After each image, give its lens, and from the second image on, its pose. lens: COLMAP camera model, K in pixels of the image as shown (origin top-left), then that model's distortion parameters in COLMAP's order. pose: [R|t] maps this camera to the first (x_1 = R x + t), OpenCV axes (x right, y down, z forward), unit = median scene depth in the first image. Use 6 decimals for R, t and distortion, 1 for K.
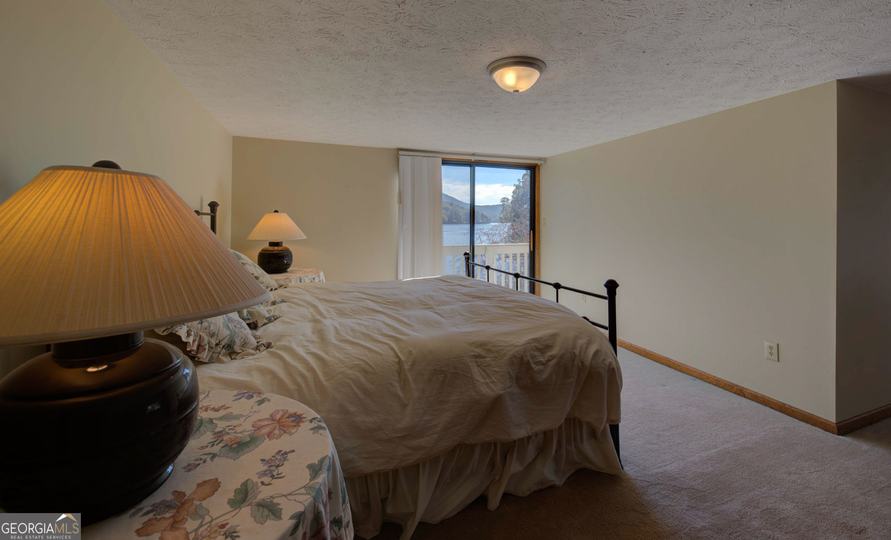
lens RADIAL K [[370.2, 0, 447.9], [0, 370.2, 227.6], [0, 0, 1]] dist [0.009359, -0.009454]
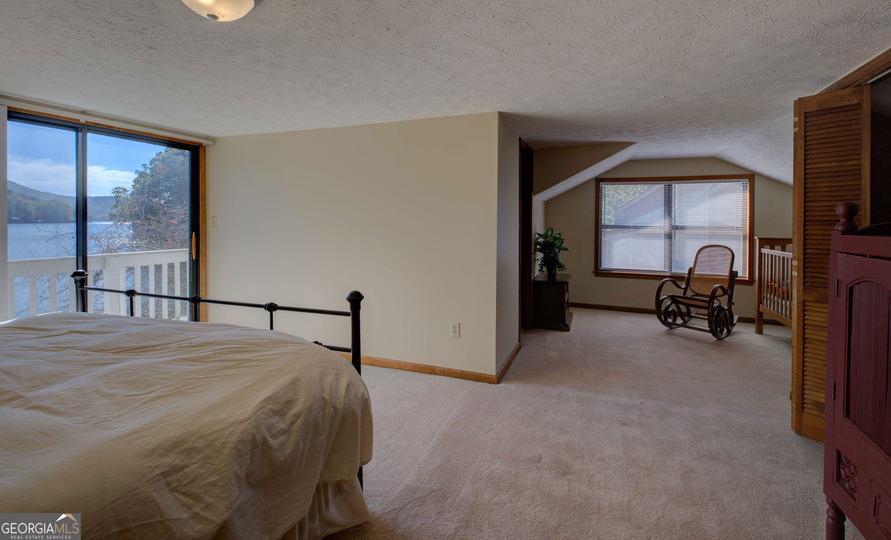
lens RADIAL K [[370.2, 0, 447.9], [0, 370.2, 227.6], [0, 0, 1]] dist [0.009359, -0.009454]
pose [[0.632755, -0.013497, 0.774235, -0.063712], [0.010149, 0.999907, 0.009137, -0.006476], [-0.774286, 0.002076, 0.632833, 0.298355]]
